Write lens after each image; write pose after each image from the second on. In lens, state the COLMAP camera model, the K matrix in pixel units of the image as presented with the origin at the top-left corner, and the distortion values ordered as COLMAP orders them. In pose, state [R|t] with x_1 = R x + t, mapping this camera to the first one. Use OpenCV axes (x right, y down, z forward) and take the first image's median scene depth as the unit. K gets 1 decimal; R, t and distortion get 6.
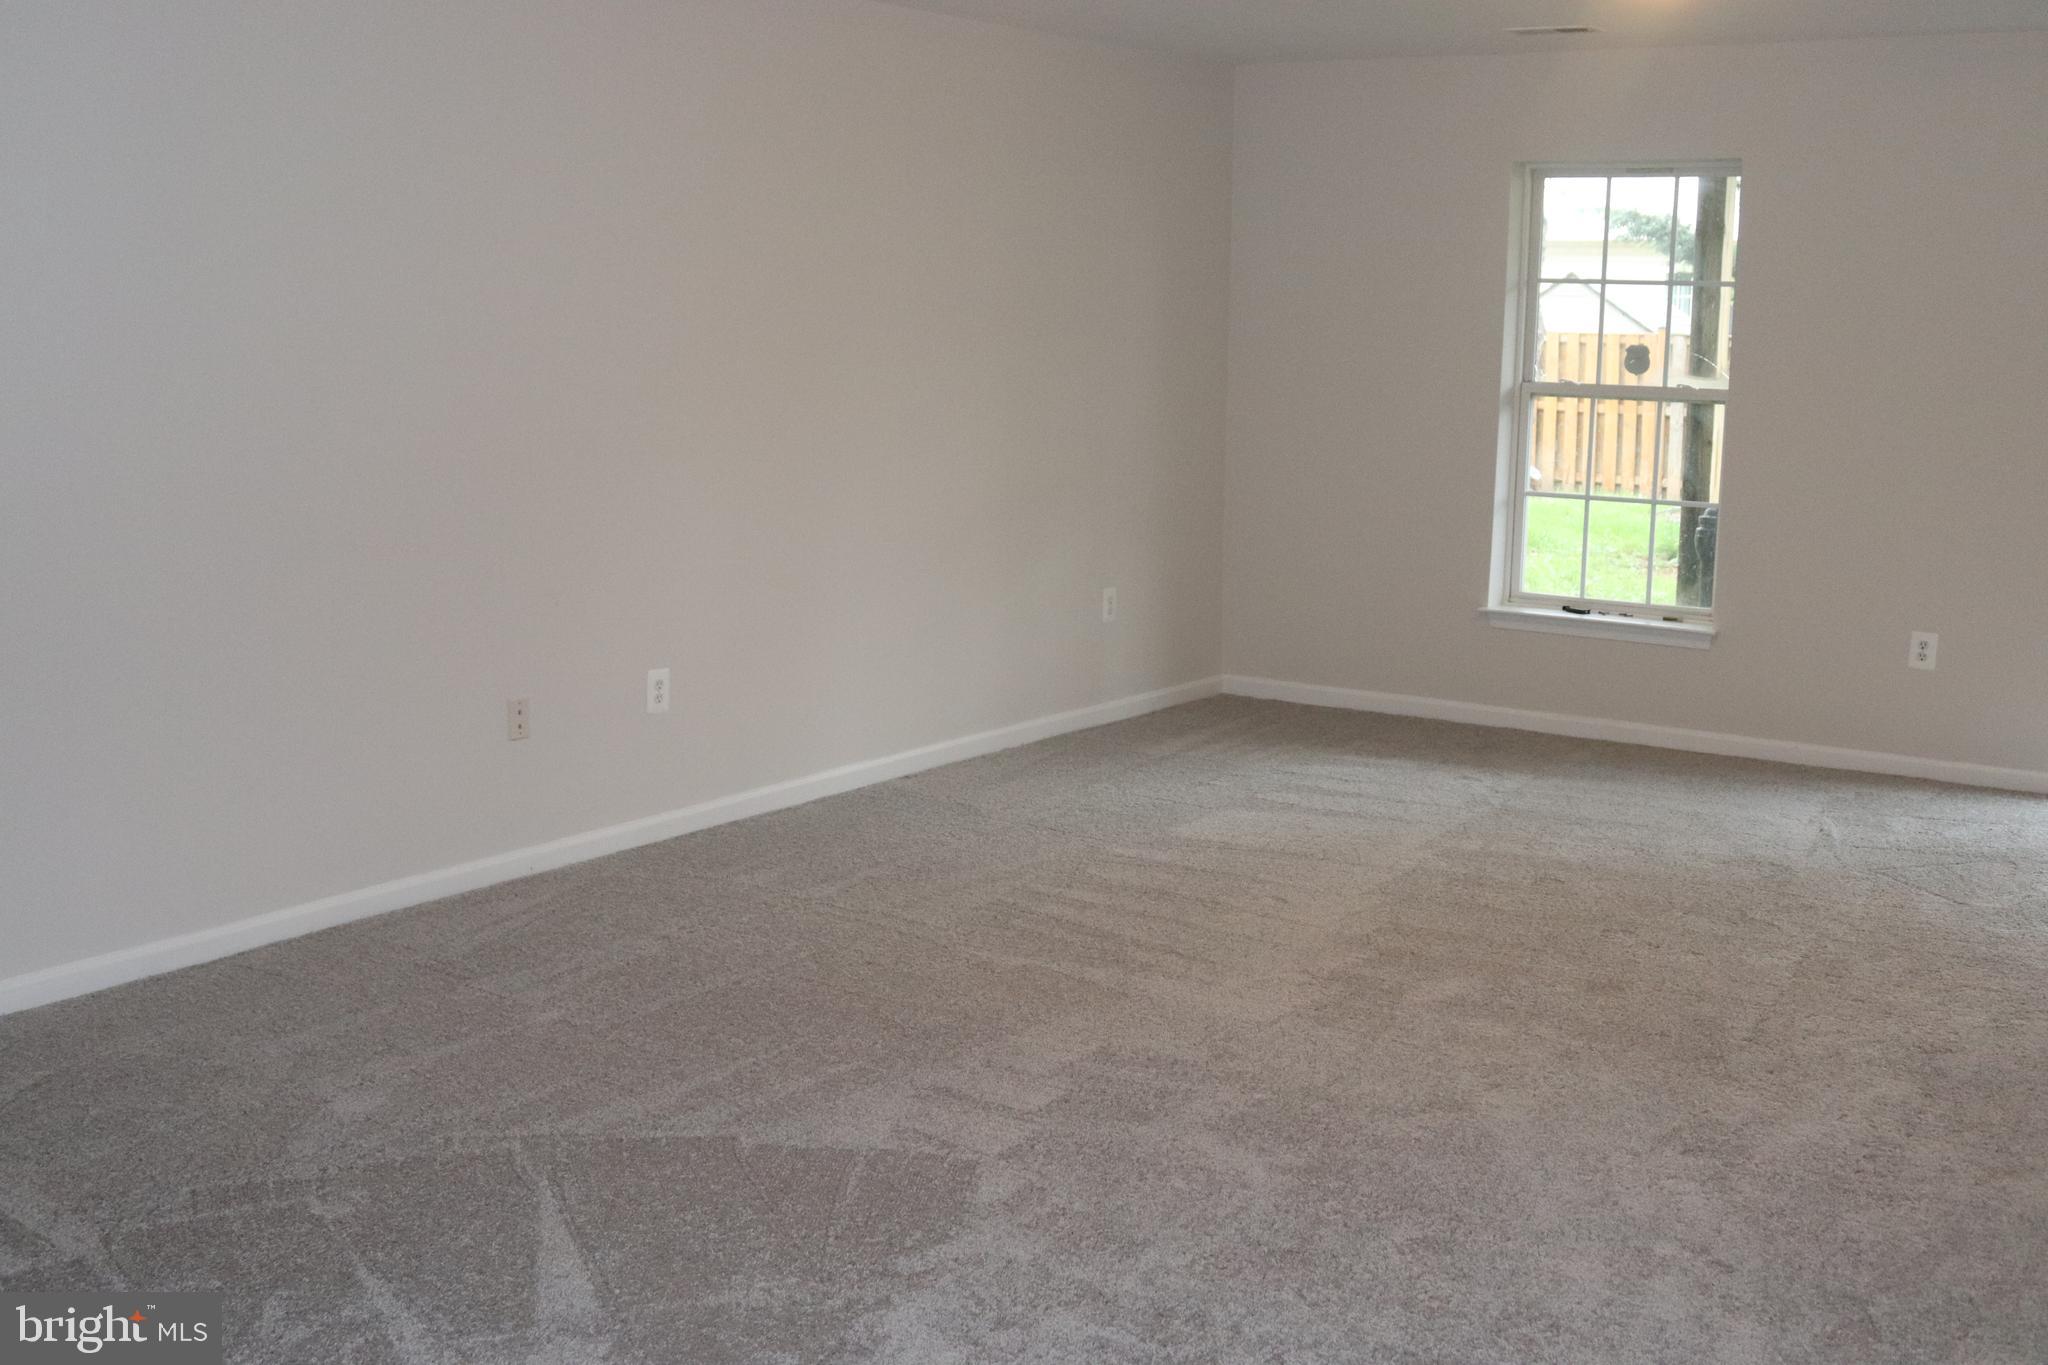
lens RADIAL K [[2285.1, 0, 1037.4], [0, 2285.1, 683.0], [0, 0, 1]] dist [-0.110083, 0.170475]
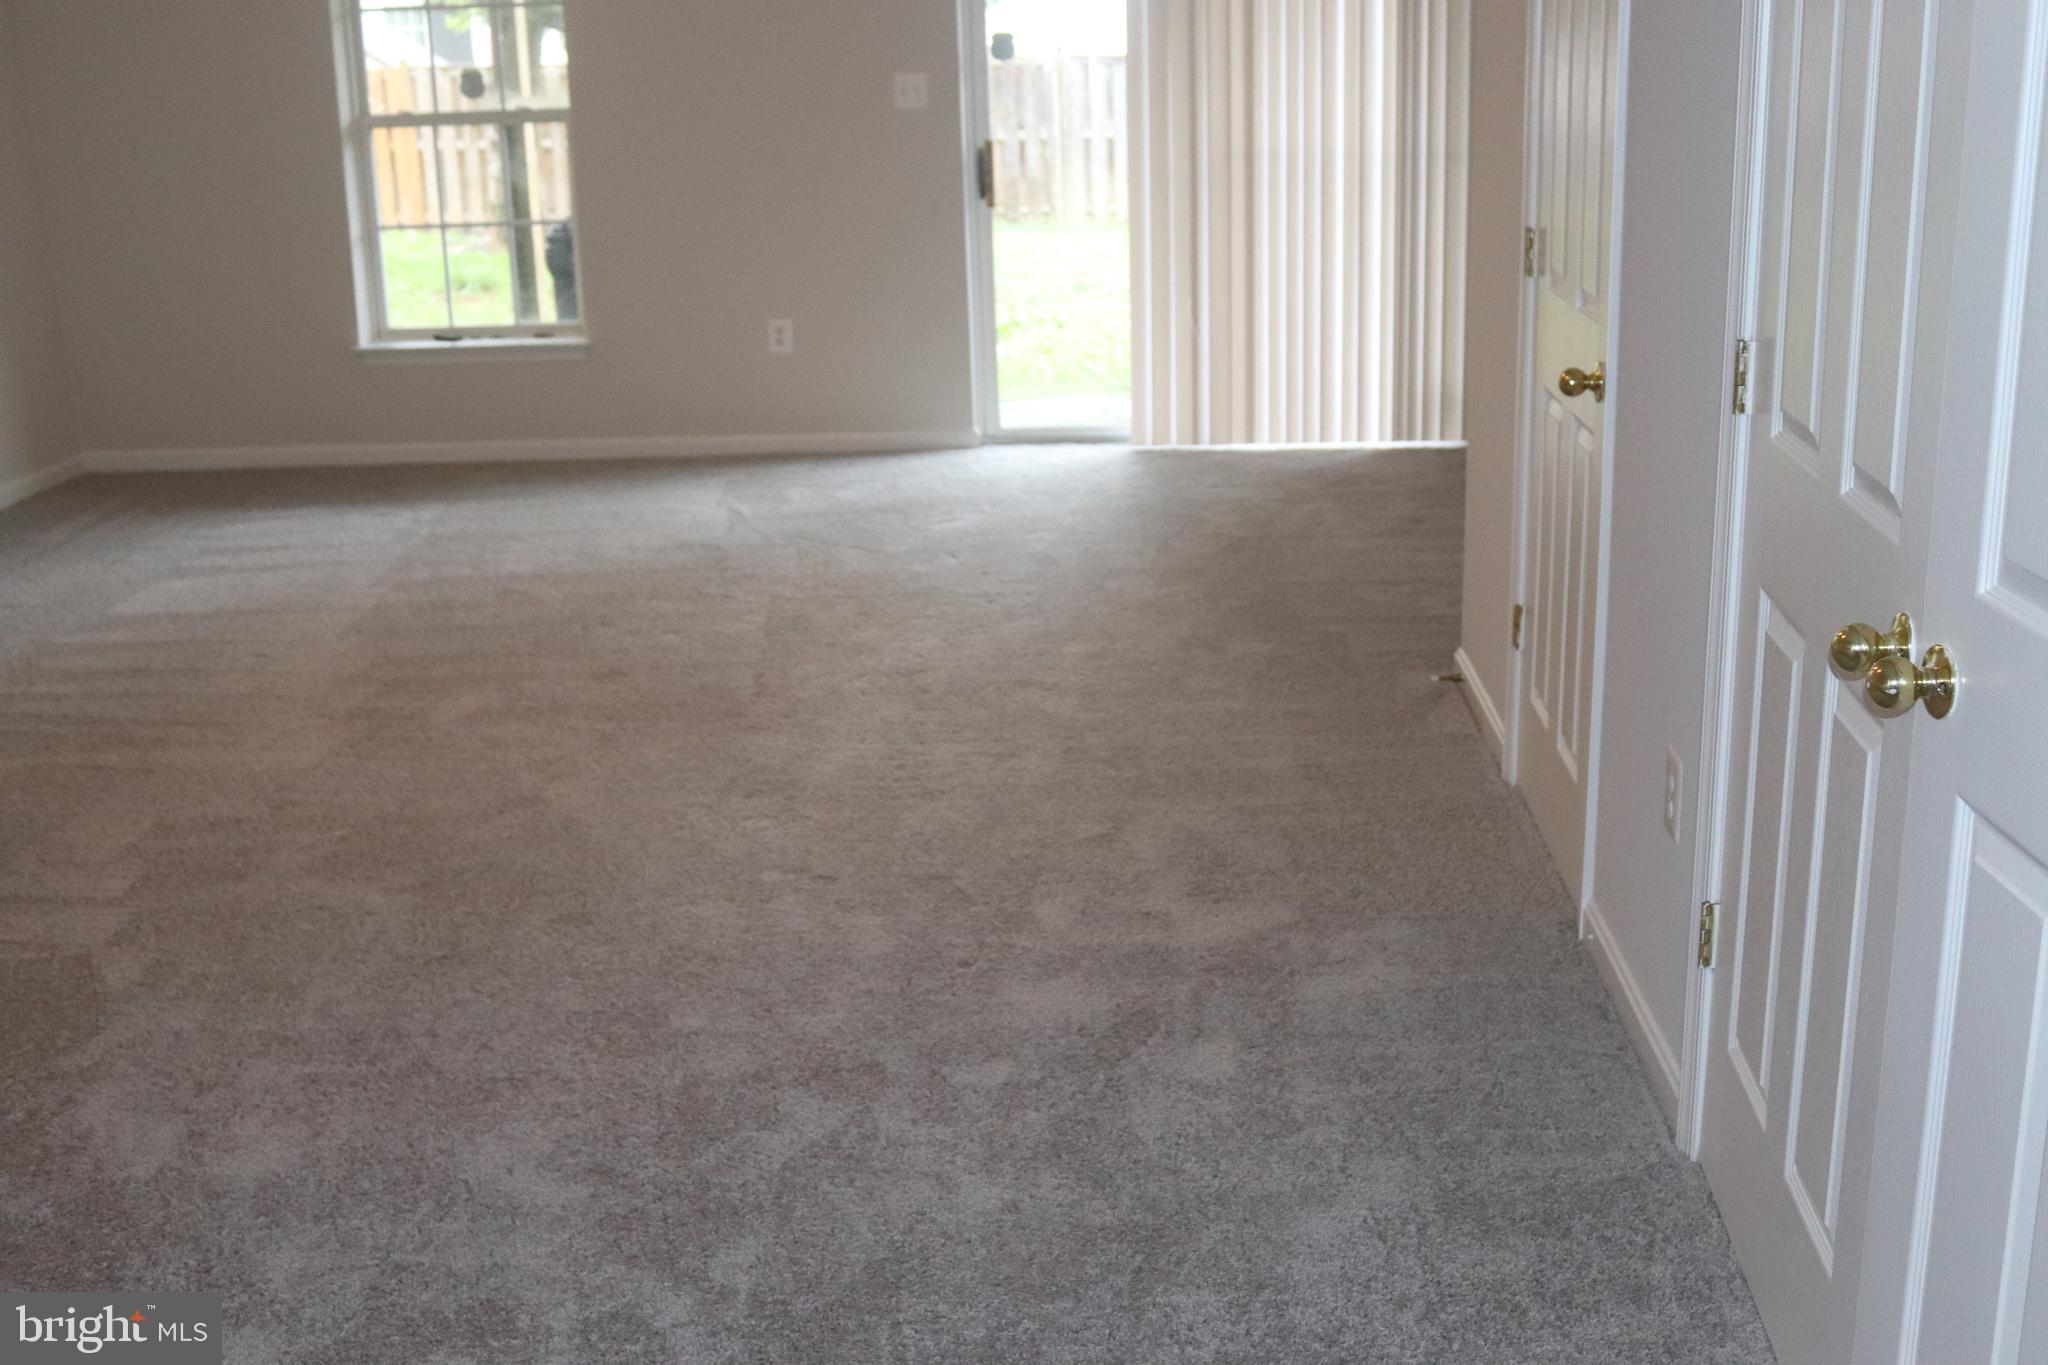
lens RADIAL K [[2285.1, 0, 1037.4], [0, 2285.1, 683.0], [0, 0, 1]] dist [-0.110083, 0.170475]
pose [[0.845306, -0.185237, 0.501143, -0.095821], [0.129005, 0.980985, 0.145000, 0.007638], [-0.518473, -0.057919, 0.853130, -0.010256]]
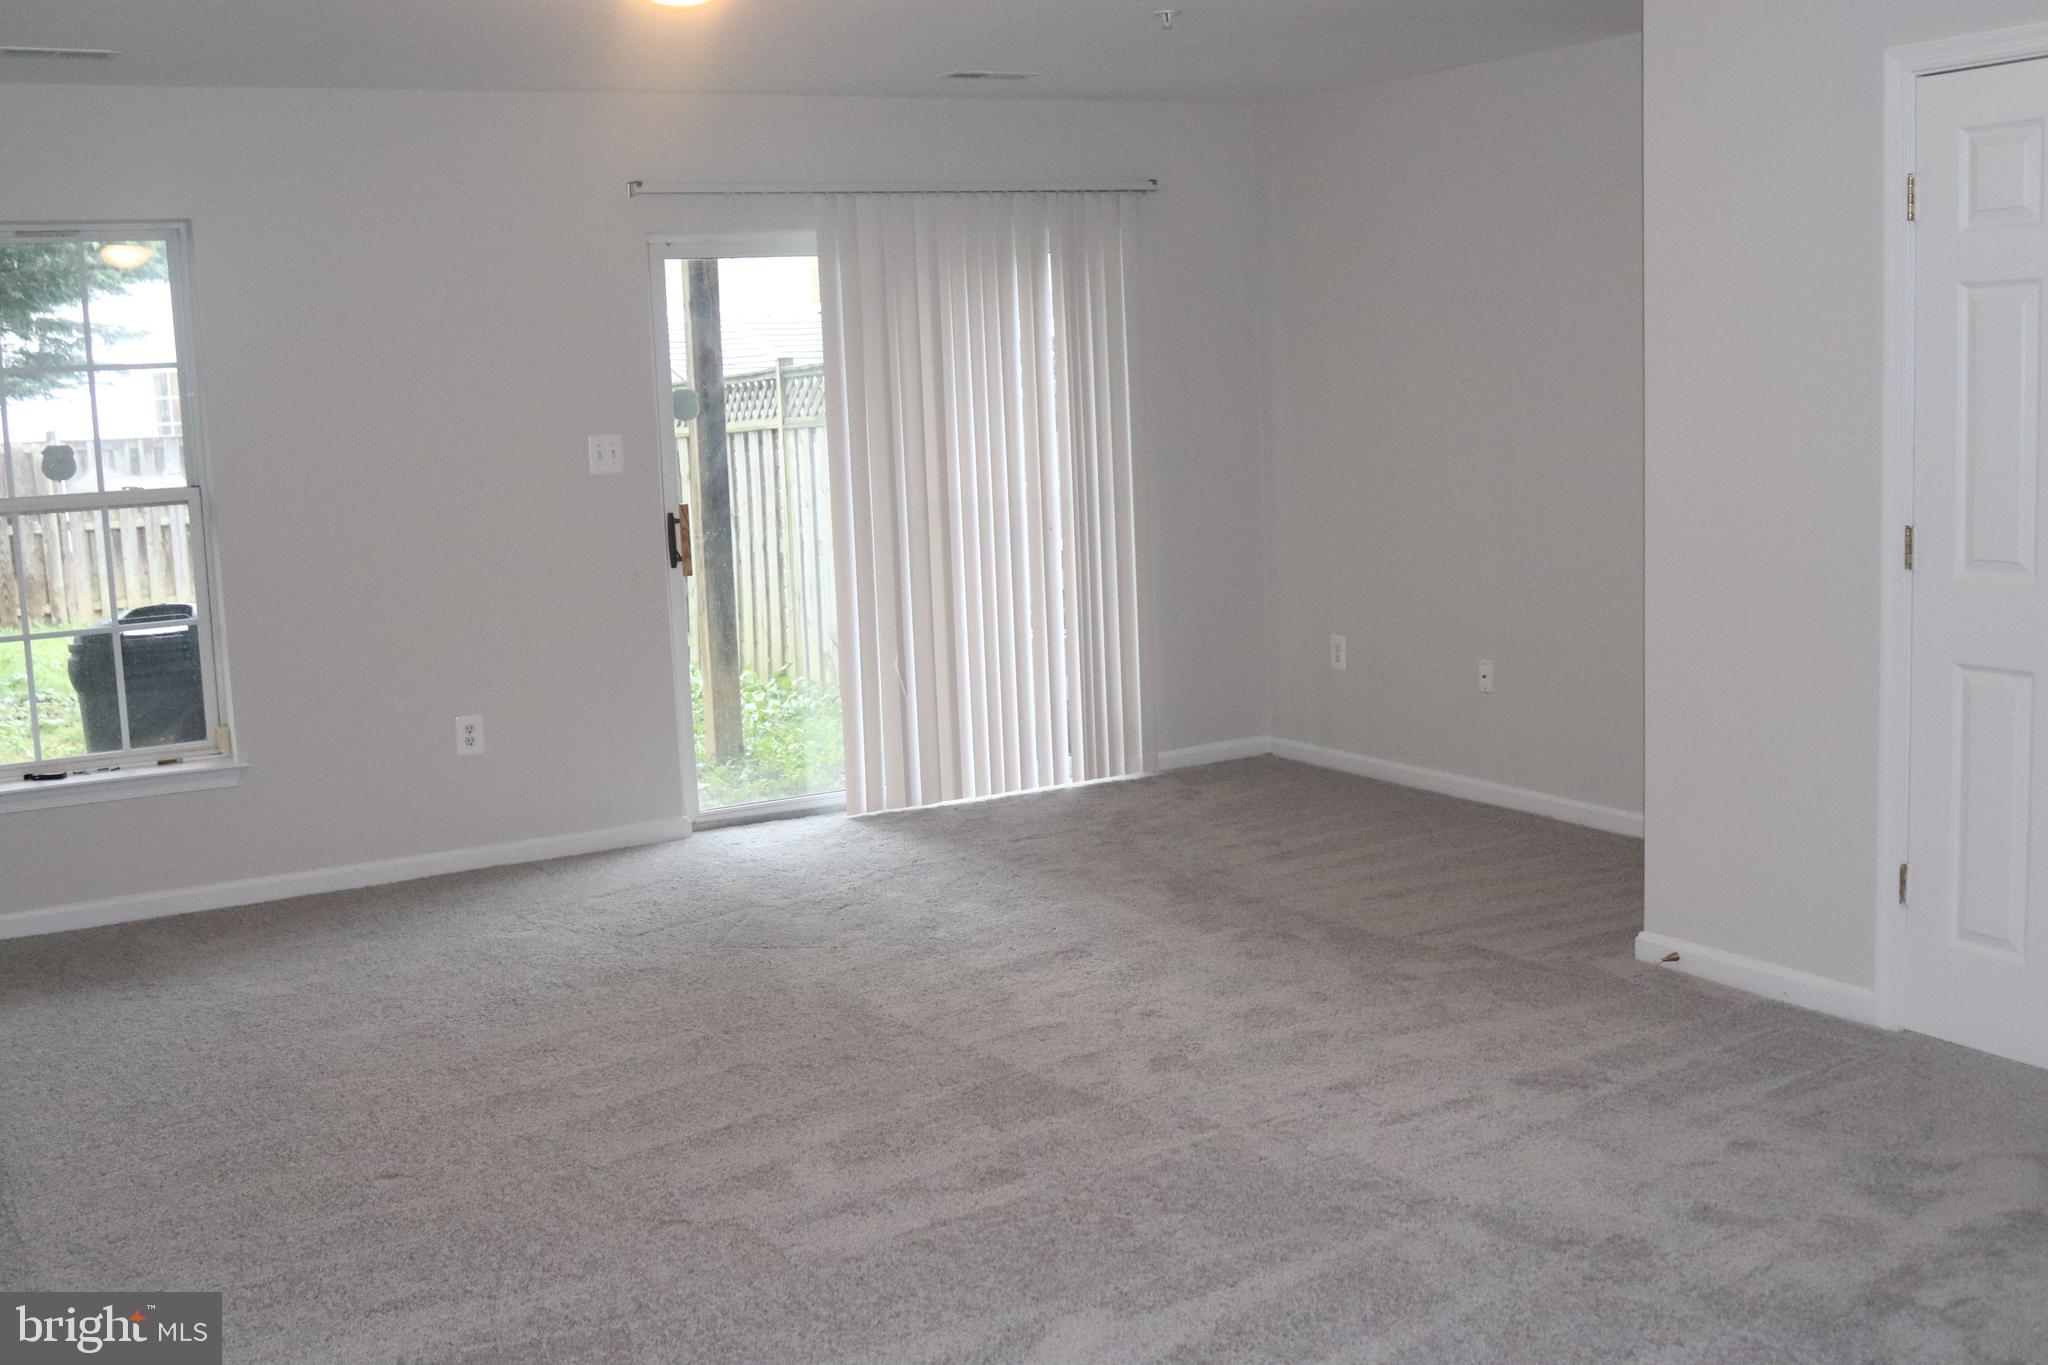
lens RADIAL K [[2285.1, 0, 1037.4], [0, 2285.1, 683.0], [0, 0, 1]] dist [-0.110083, 0.170475]
pose [[0.421411, -0.157840, 0.893028, -0.412010], [0.197678, 0.977046, 0.079407, -0.074436], [-0.885063, 0.143069, 0.442939, 0.420482]]
